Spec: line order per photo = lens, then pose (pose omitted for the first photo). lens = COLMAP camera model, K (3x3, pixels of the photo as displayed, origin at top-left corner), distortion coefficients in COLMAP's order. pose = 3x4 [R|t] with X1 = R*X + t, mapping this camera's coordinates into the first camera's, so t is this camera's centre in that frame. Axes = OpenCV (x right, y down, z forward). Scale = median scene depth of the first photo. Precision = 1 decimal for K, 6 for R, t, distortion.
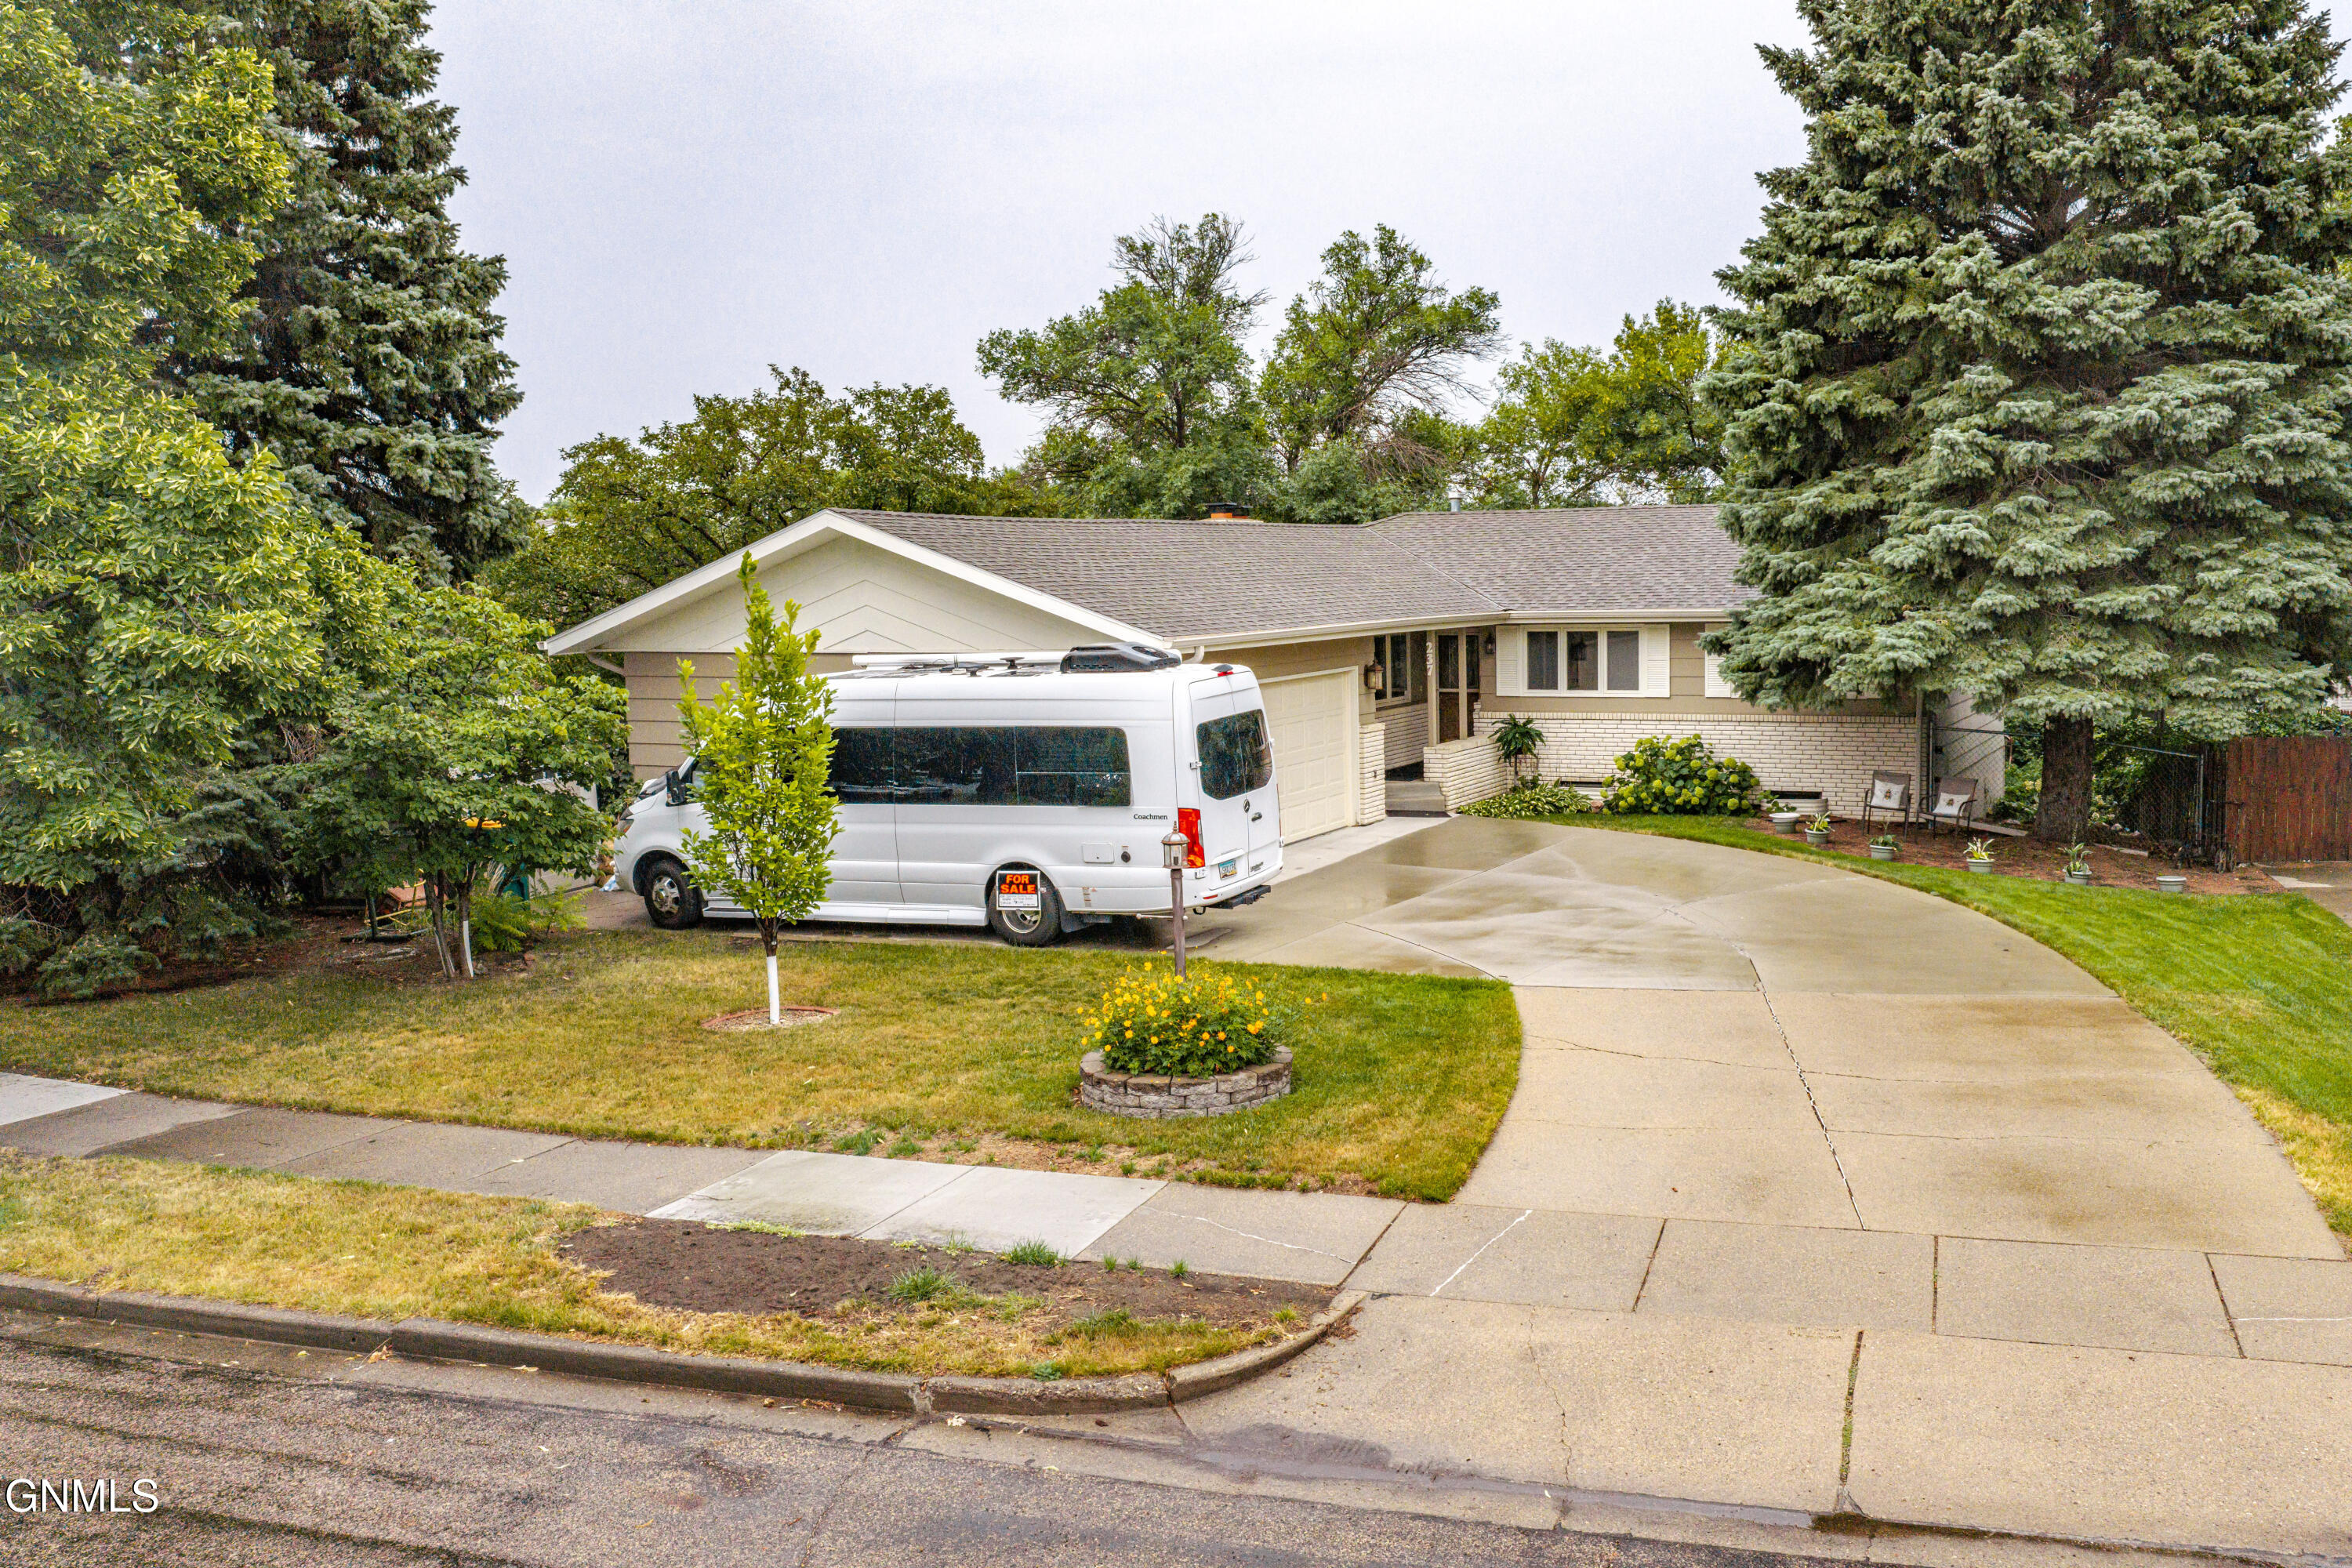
lens RADIAL K [[2037.9, 0, 1427.2], [0, 2037.9, 760.0], [0, 0, 1]] dist [0.003819, -0.008426]
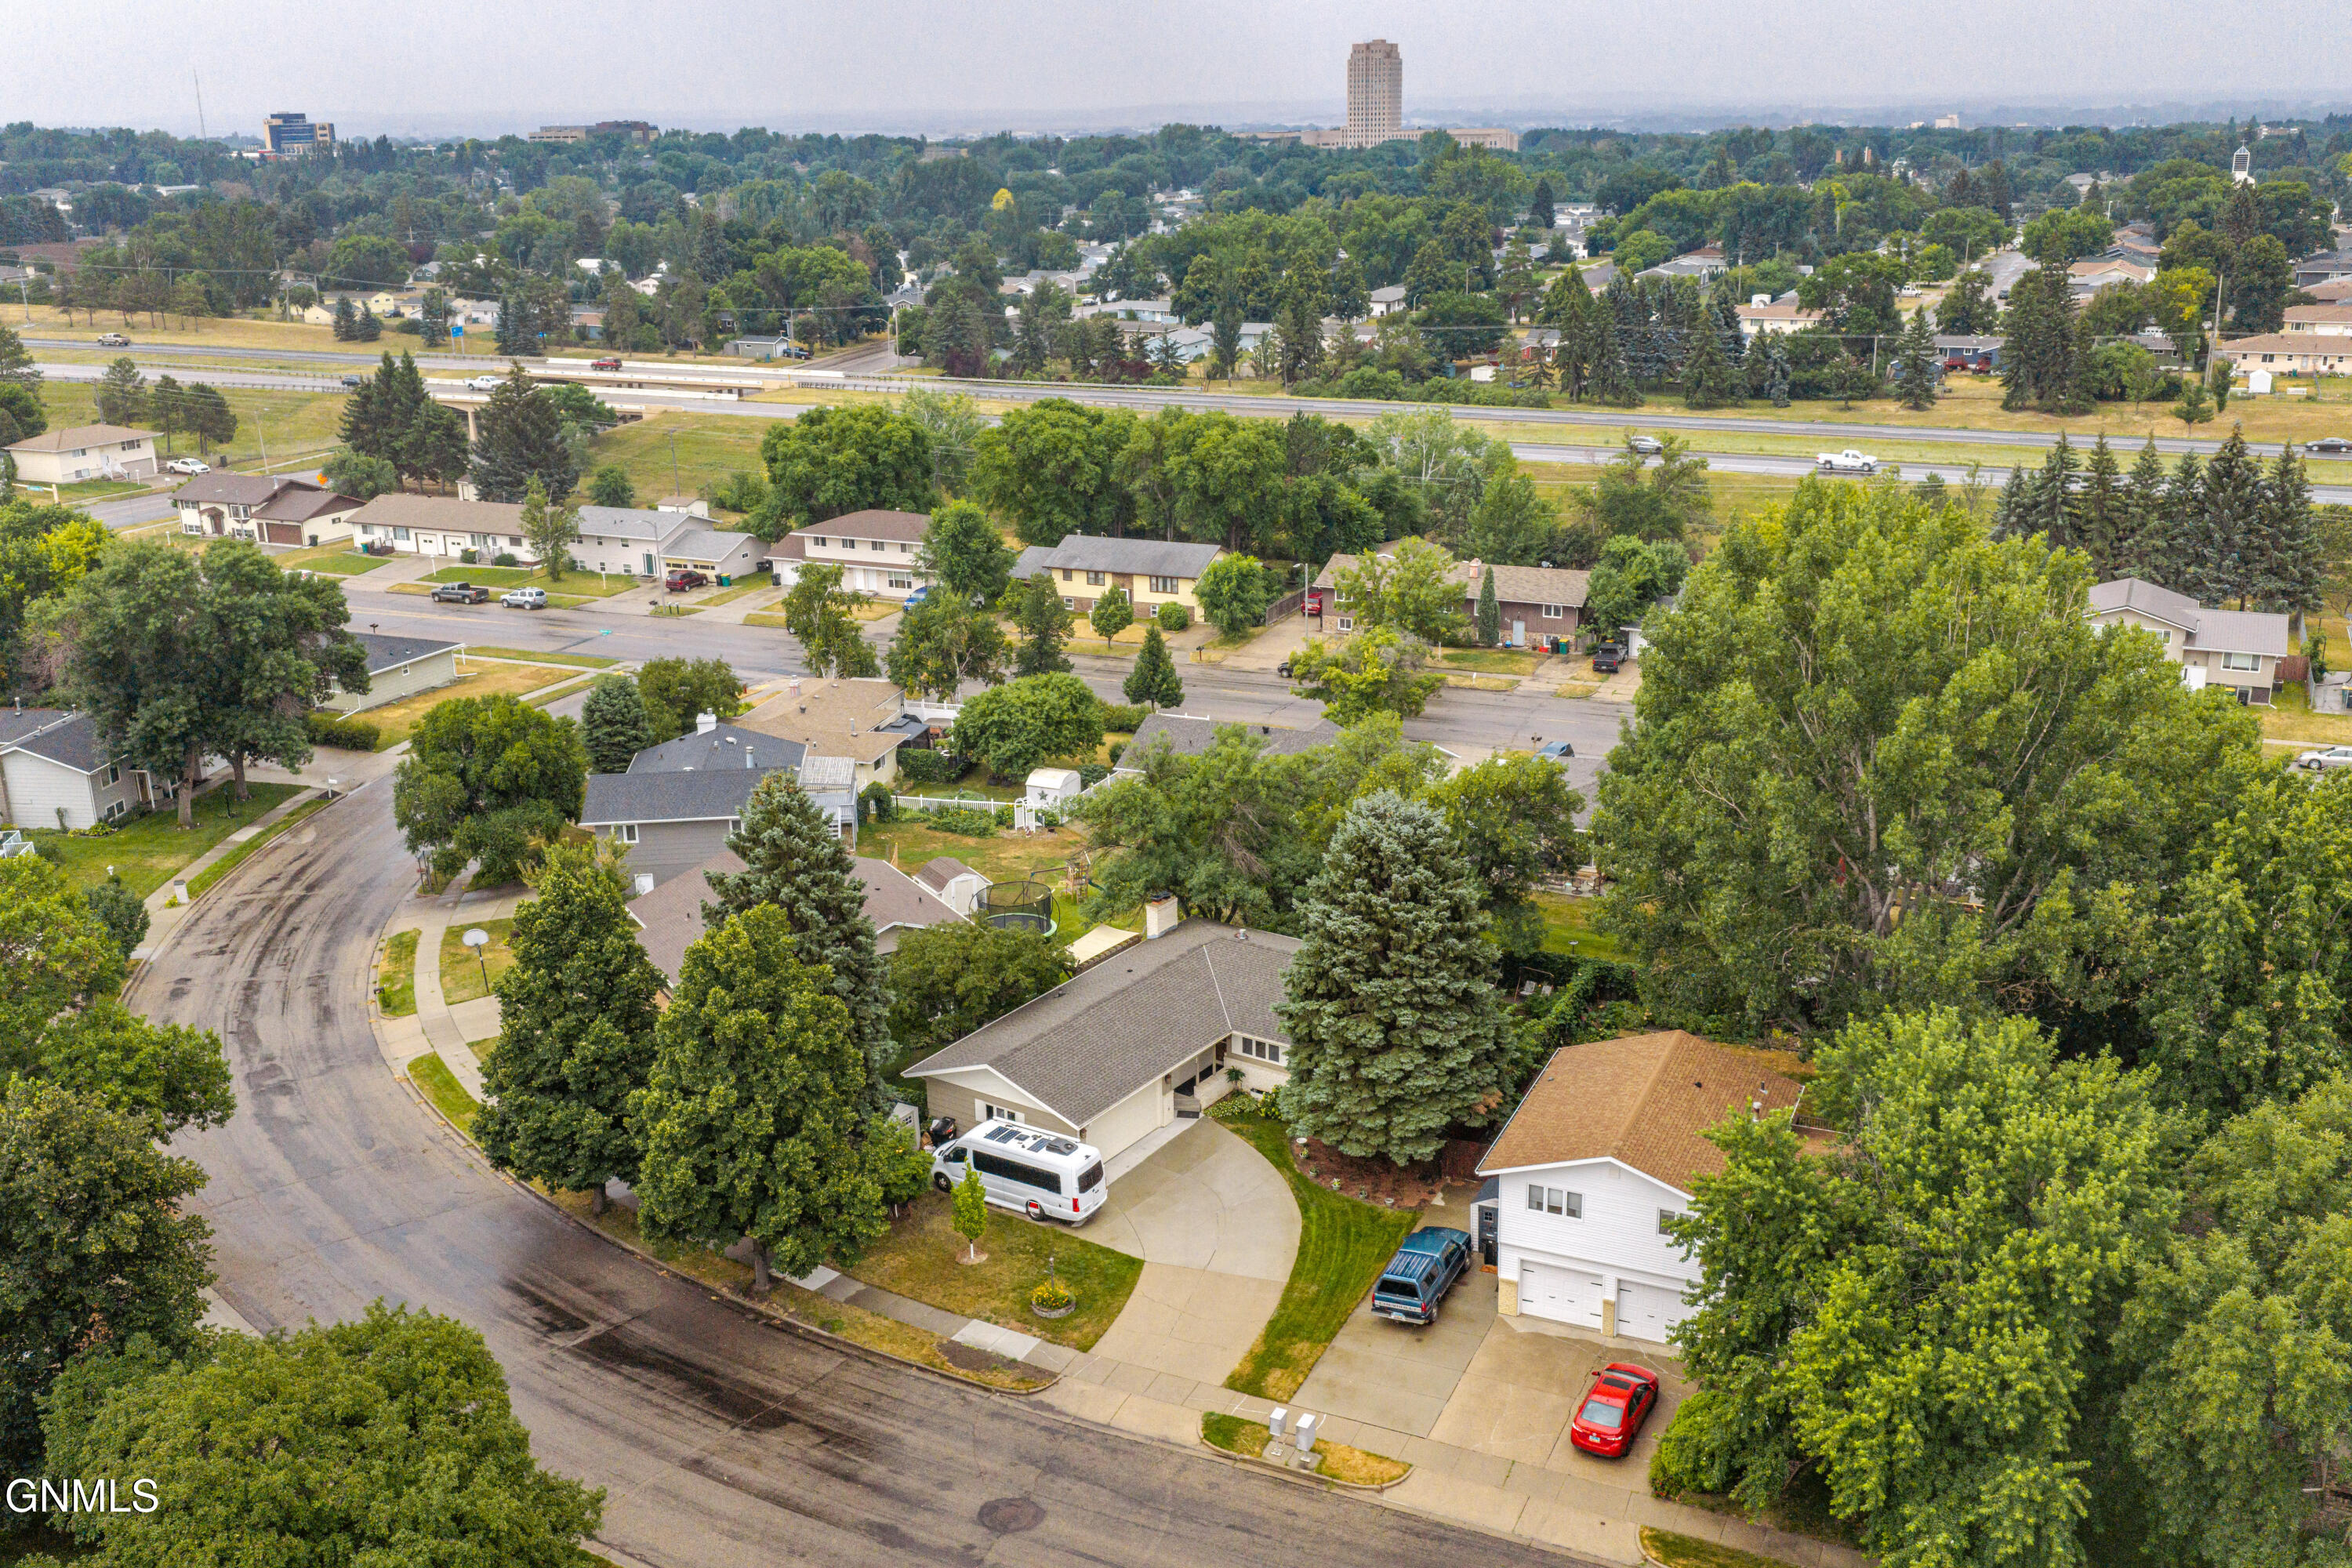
lens RADIAL K [[2130.2, 0, 1229.0], [0, 2130.2, 787.7], [0, 0, 1]] dist [-0.005343, -0.017583]
pose [[0.981727, 0.063053, -0.179547, 0.772663], [-0.022858, 0.975752, 0.217684, -1.482087], [0.188919, -0.209602, 0.959363, -2.424585]]
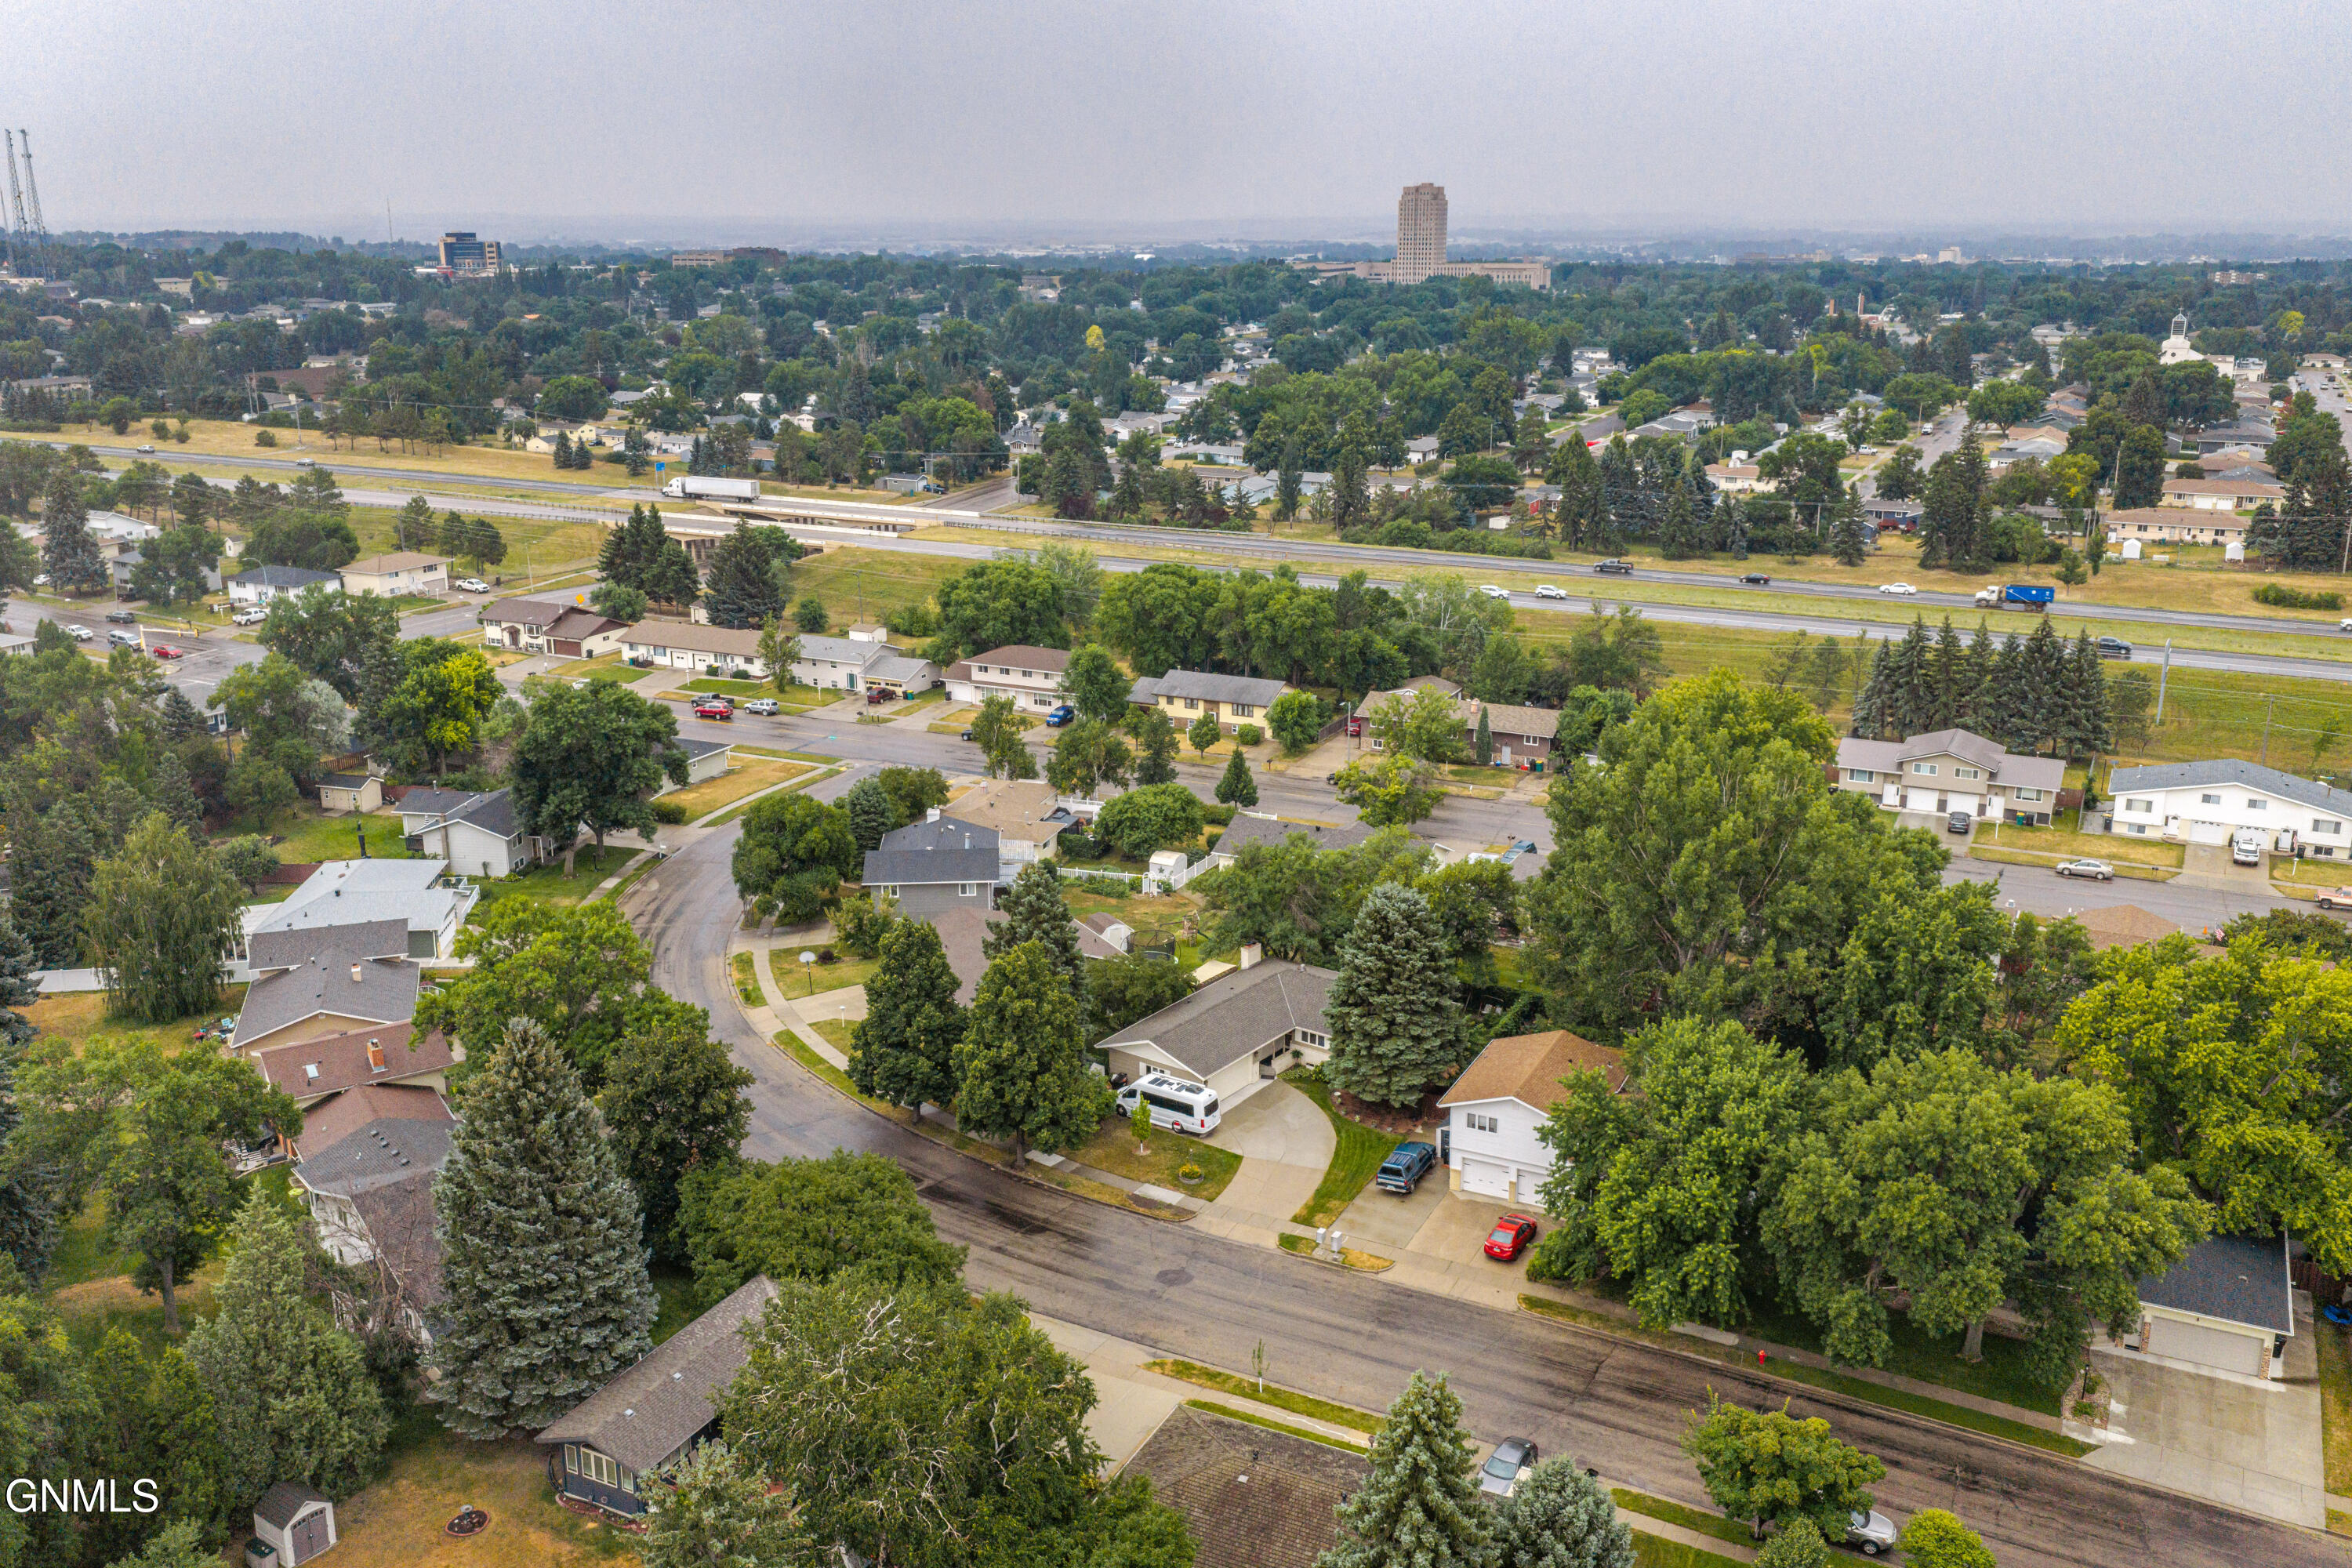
lens RADIAL K [[1971.6, 0, 1203.5], [0, 1971.6, 780.5], [0, 0, 1]] dist [0.007098, -0.037546]
pose [[0.972654, 0.081004, -0.217675, 1.074279], [-0.039983, 0.981616, 0.186629, -2.032782], [0.228791, -0.172822, 0.958012, -4.449225]]
